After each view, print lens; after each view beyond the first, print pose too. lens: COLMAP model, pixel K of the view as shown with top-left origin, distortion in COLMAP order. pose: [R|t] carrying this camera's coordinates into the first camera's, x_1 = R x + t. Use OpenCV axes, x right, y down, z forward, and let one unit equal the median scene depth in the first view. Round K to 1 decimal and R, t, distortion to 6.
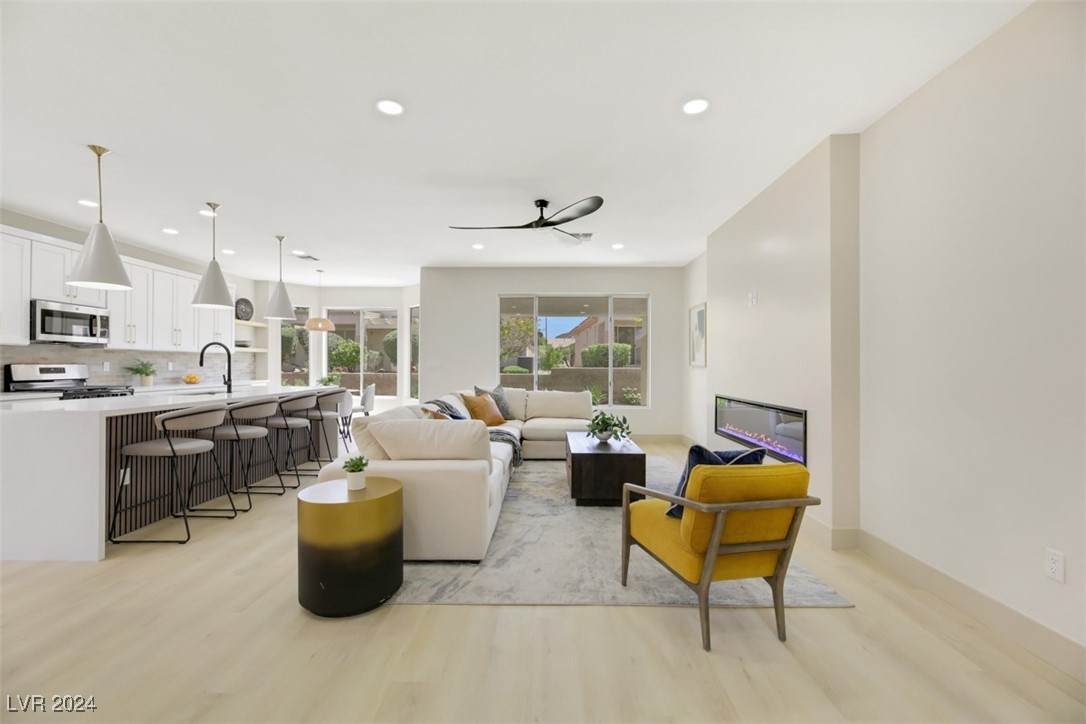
lens RADIAL K [[448.6, 0, 546.4], [0, 448.6, 361.6], [0, 0, 1]] dist [-0.004668, -0.000373]
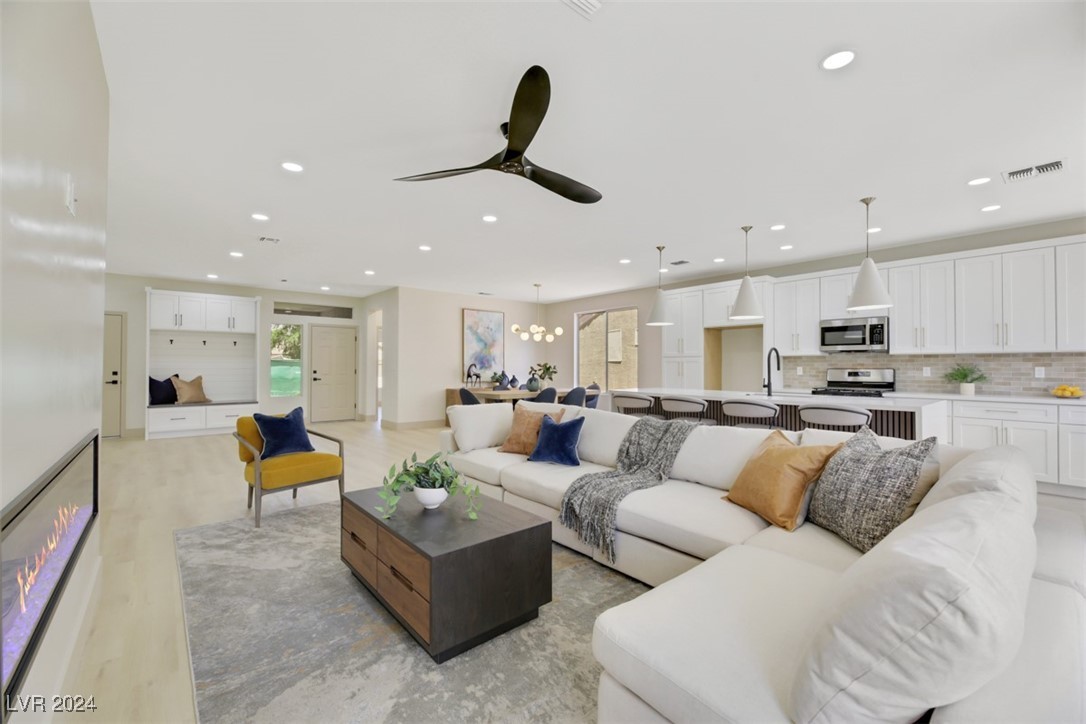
lens RADIAL K [[443.6, 0, 543.9], [0, 443.6, 361.2], [0, 0, 1]] dist [-0.002298, -0.001377]
pose [[-0.753532, -0.013716, -0.657268, 0.336320], [-0.000551, 0.999795, -0.020231, 0.009207], [0.657411, -0.014883, -0.753385, 1.322784]]
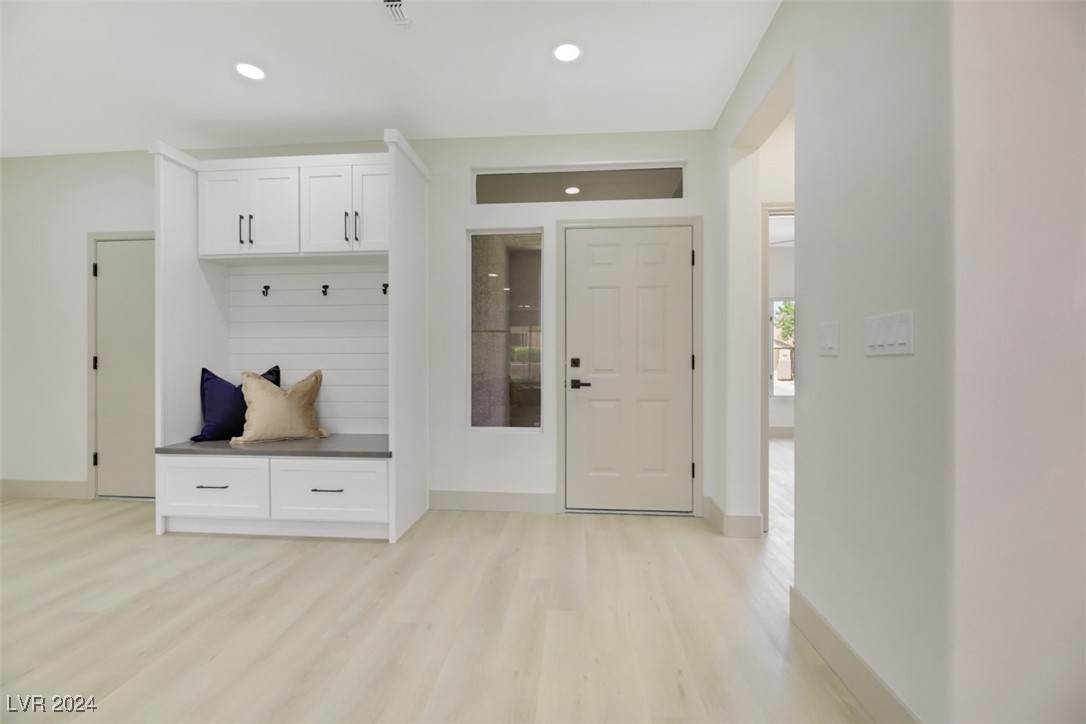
lens RADIAL K [[443.6, 0, 543.9], [0, 443.6, 361.2], [0, 0, 1]] dist [-0.002298, -0.001377]
pose [[-0.997949, -0.002631, 0.063957, -0.178465], [-0.002781, 0.999994, -0.002256, 0.016866], [-0.063951, -0.002429, -0.997950, -0.129602]]
